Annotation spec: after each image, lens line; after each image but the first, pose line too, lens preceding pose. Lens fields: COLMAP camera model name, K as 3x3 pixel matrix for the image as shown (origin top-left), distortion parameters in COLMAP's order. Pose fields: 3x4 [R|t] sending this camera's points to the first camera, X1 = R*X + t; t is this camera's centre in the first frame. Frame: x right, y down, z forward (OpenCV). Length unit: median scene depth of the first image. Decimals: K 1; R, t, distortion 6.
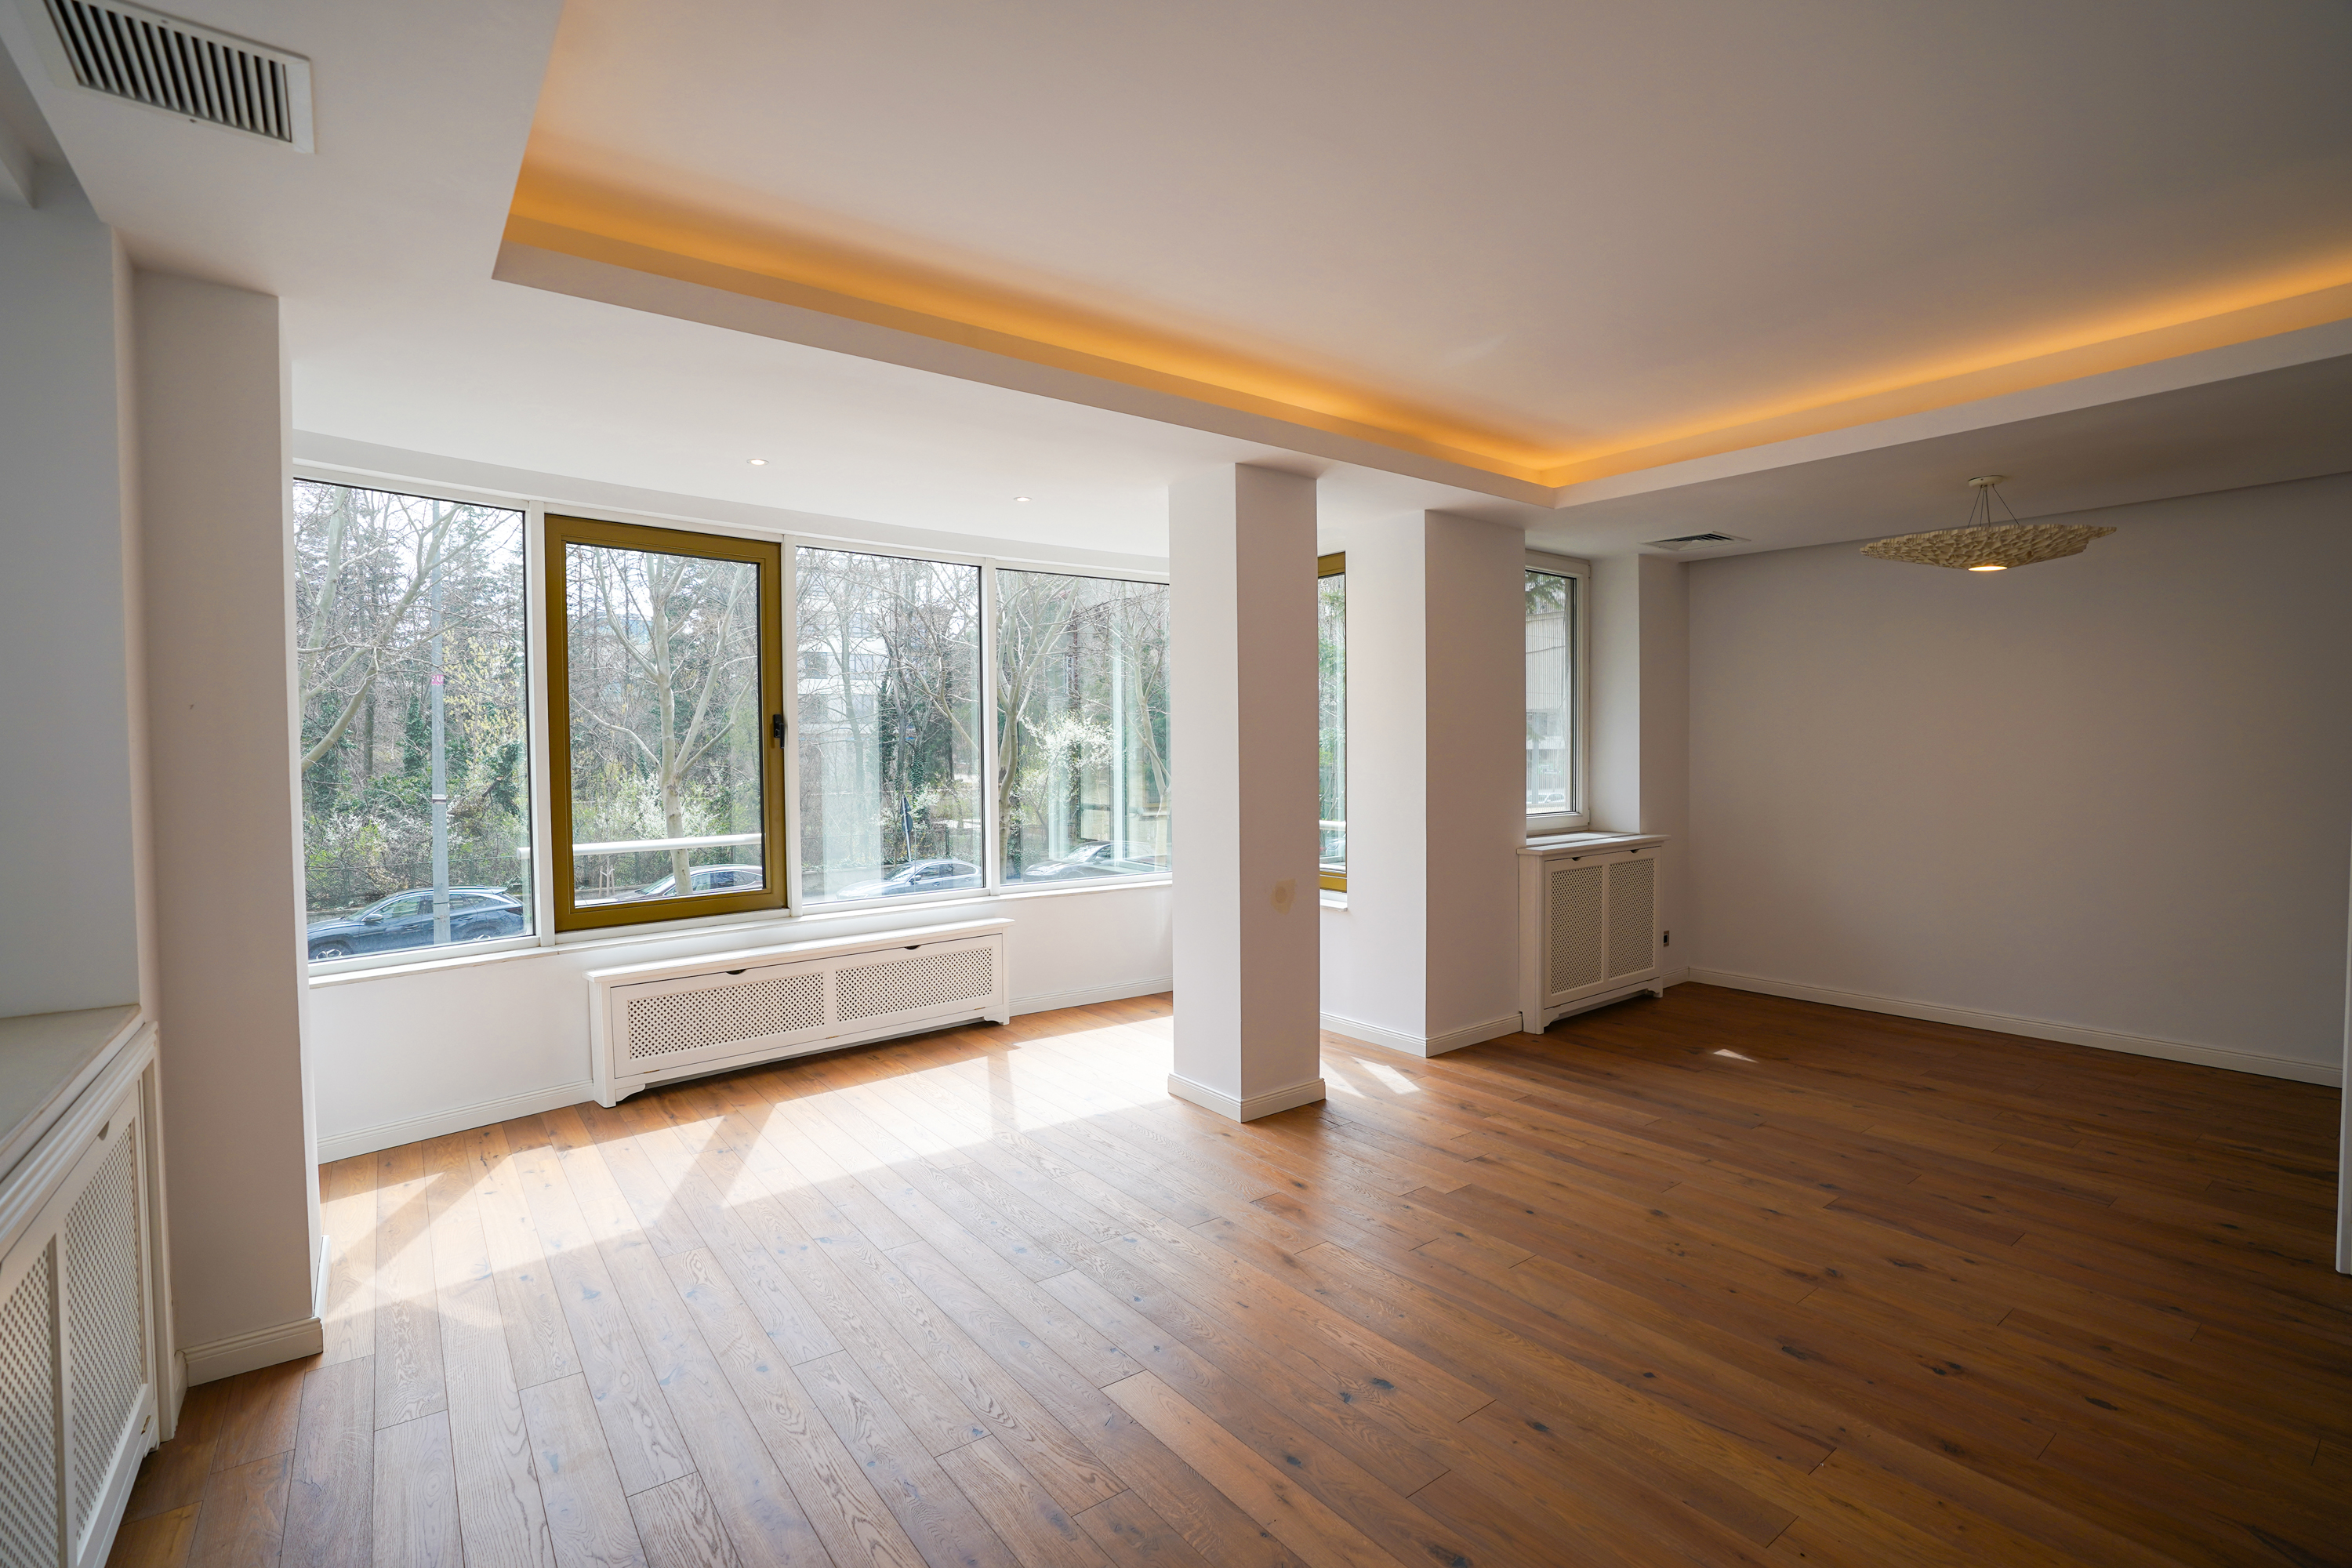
lens RADIAL K [[1075.0, 0, 1161.9], [0, 1075.0, 784.5], [0, 0, 1]] dist [-0.069510, 0.025464]
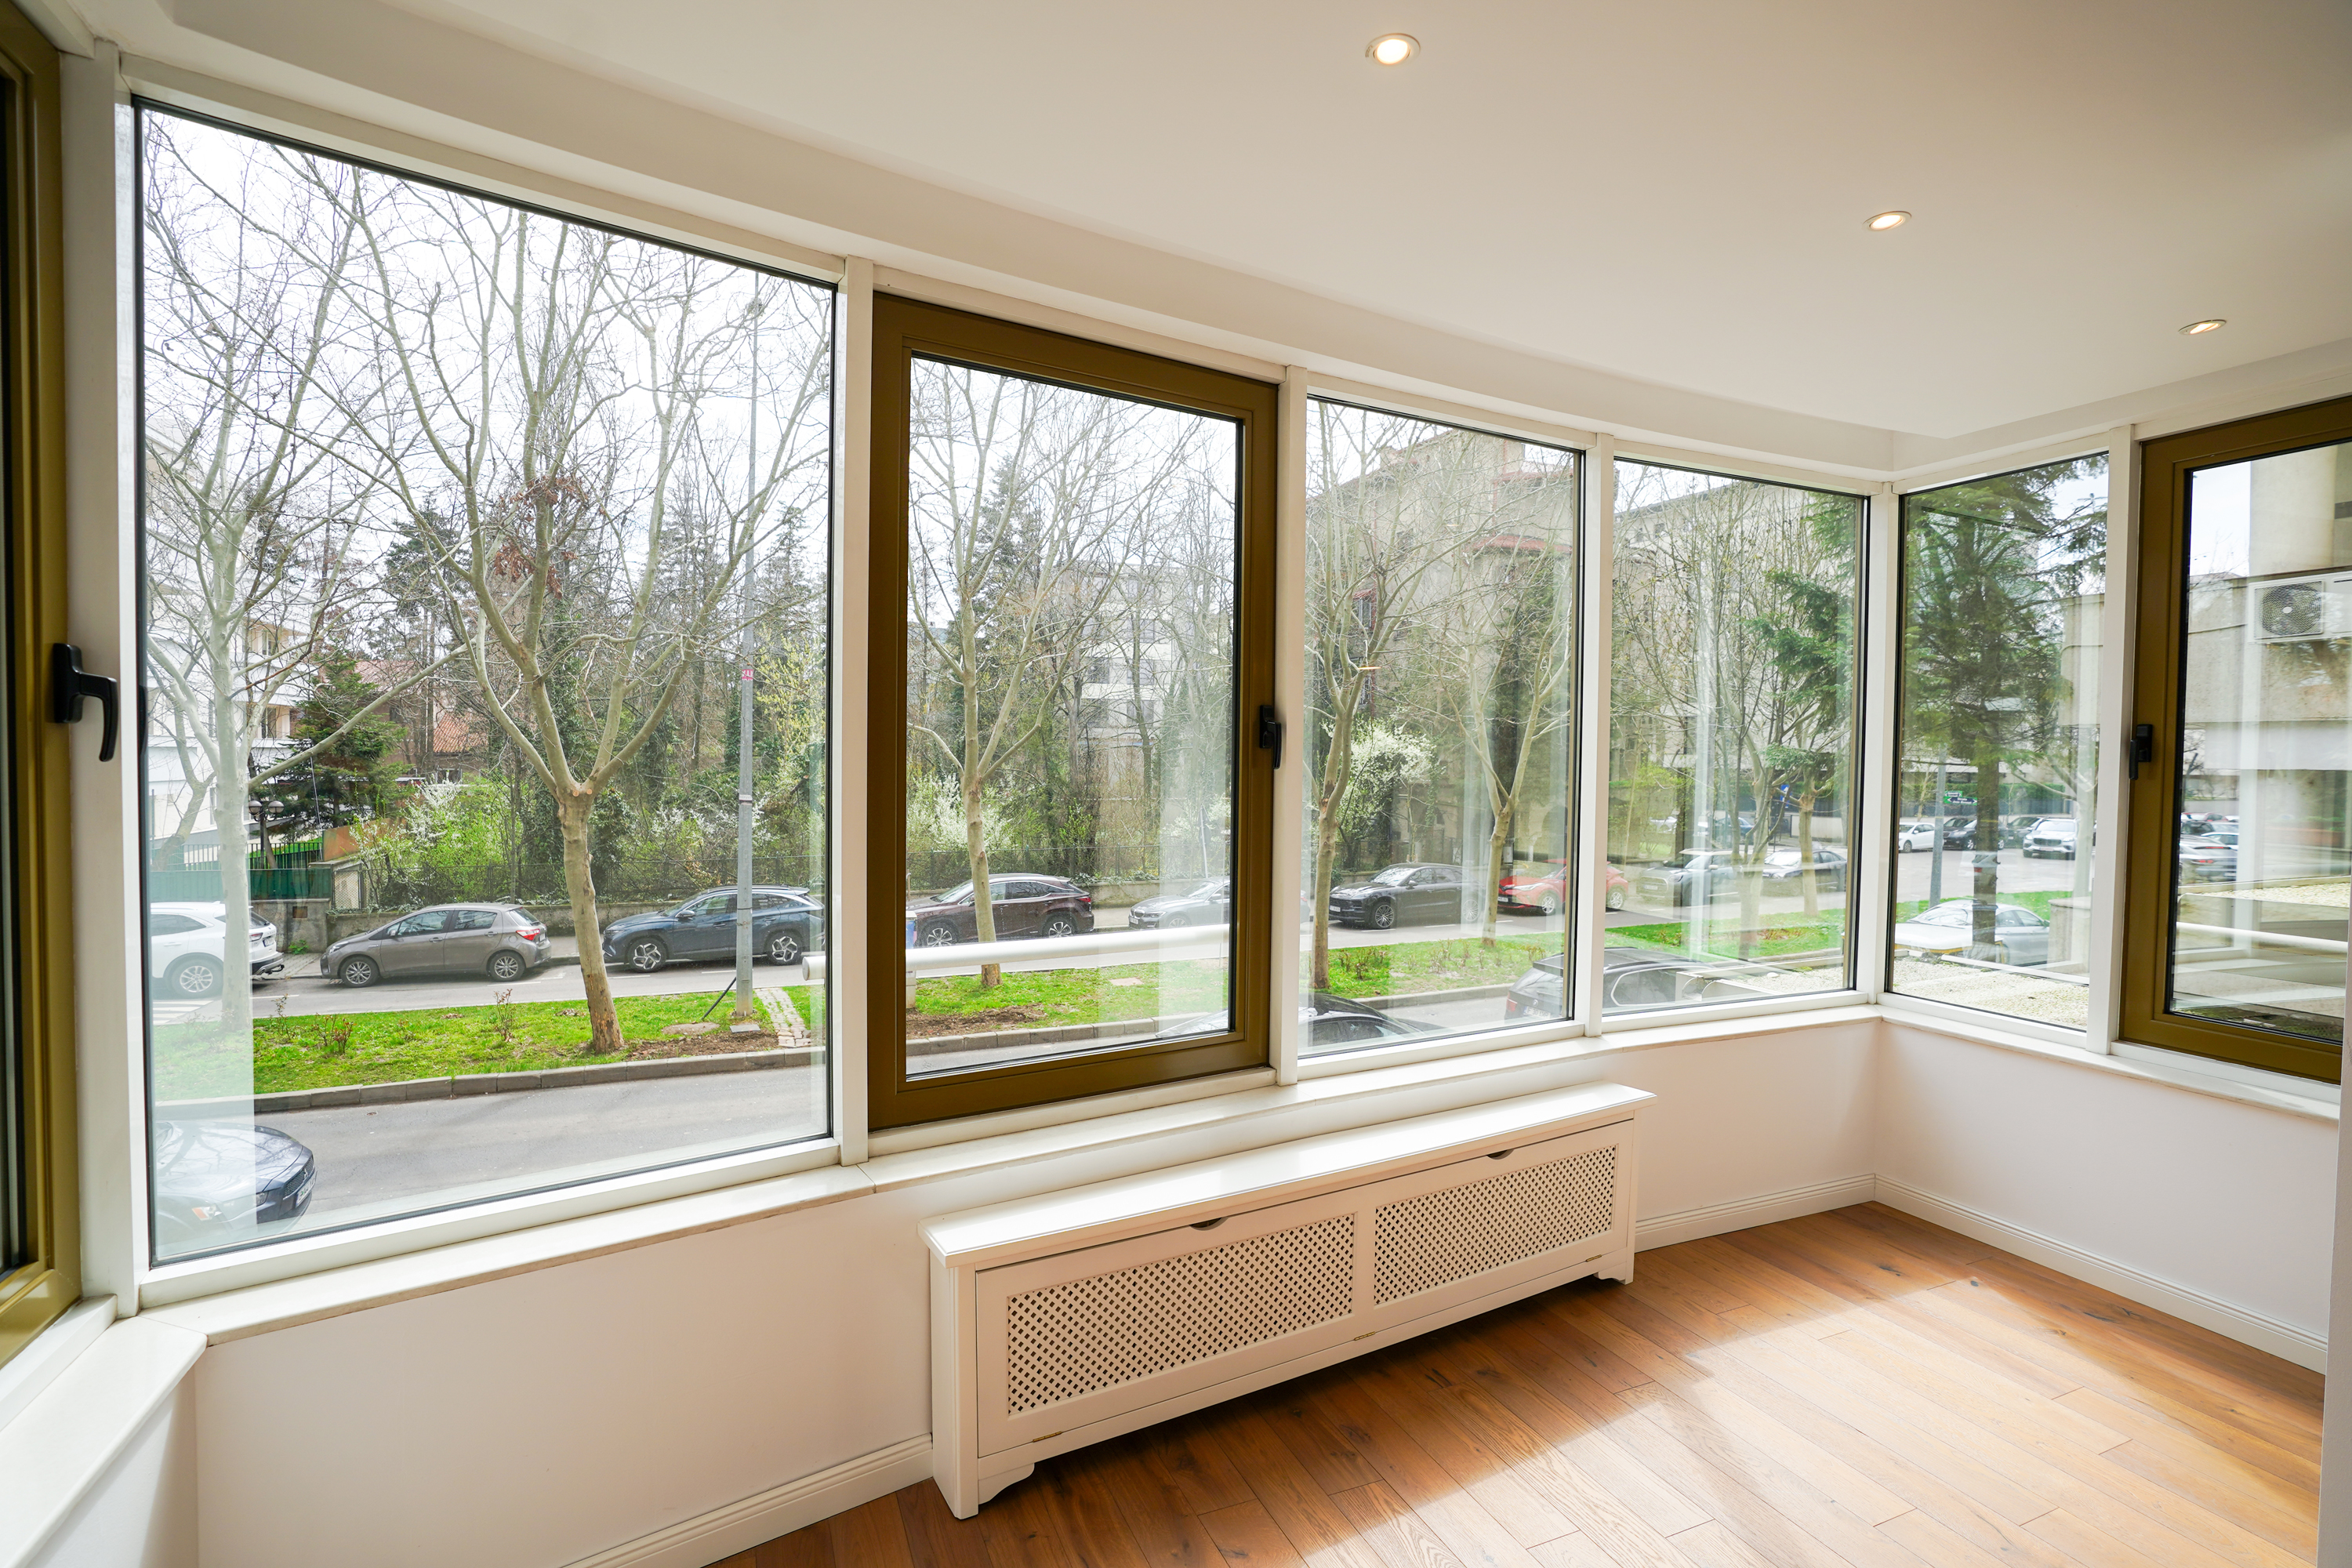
lens RADIAL K [[1075.0, 0, 1161.9], [0, 1075.0, 784.5], [0, 0, 1]] dist [-0.069510, 0.025464]
pose [[0.970110, 0.027488, -0.241106, -0.282561], [-0.029320, 0.999562, -0.004014, -0.022315], [0.240890, 0.010964, 0.970491, 0.471568]]
